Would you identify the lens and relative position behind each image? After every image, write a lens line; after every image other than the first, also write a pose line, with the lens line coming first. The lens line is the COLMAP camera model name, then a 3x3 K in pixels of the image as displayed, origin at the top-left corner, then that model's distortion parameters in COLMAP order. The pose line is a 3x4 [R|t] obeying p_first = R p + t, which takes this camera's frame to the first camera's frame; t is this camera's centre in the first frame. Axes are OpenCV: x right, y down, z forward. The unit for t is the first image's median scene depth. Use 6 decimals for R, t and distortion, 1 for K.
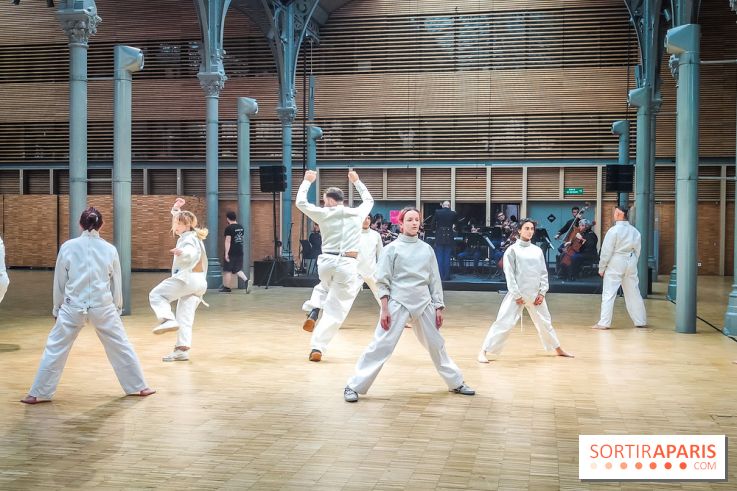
lens RADIAL K [[1011.9, 0, 370.6], [0, 1011.9, 245.2], [0, 0, 1]] dist [0.181386, 0.000000]
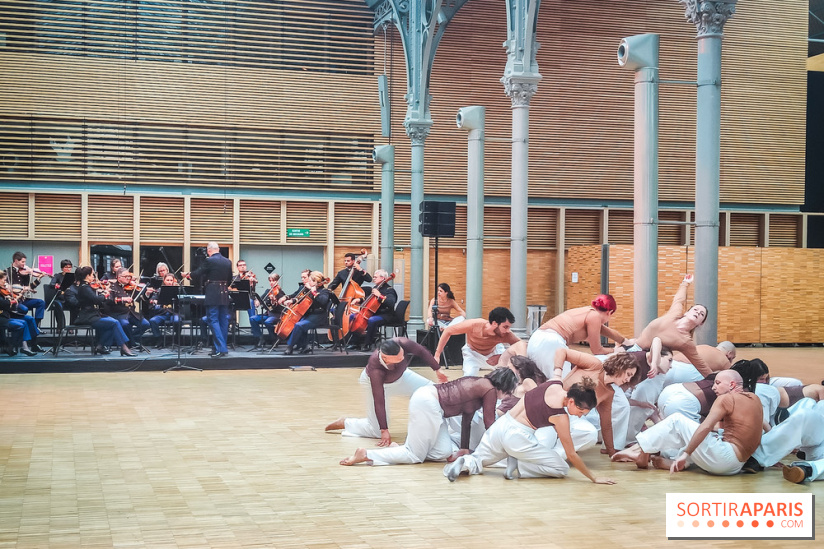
lens RADIAL K [[1417.2, 0, 411.3], [0, 1417.2, 275.2], [0, 0, 1]] dist [0.079186, 0.000000]
pose [[0.828871, 0.000960, 0.559439, -0.320506], [0.009341, 0.999835, -0.015555, -0.004187], [-0.559361, 0.018119, 0.828726, 0.079571]]
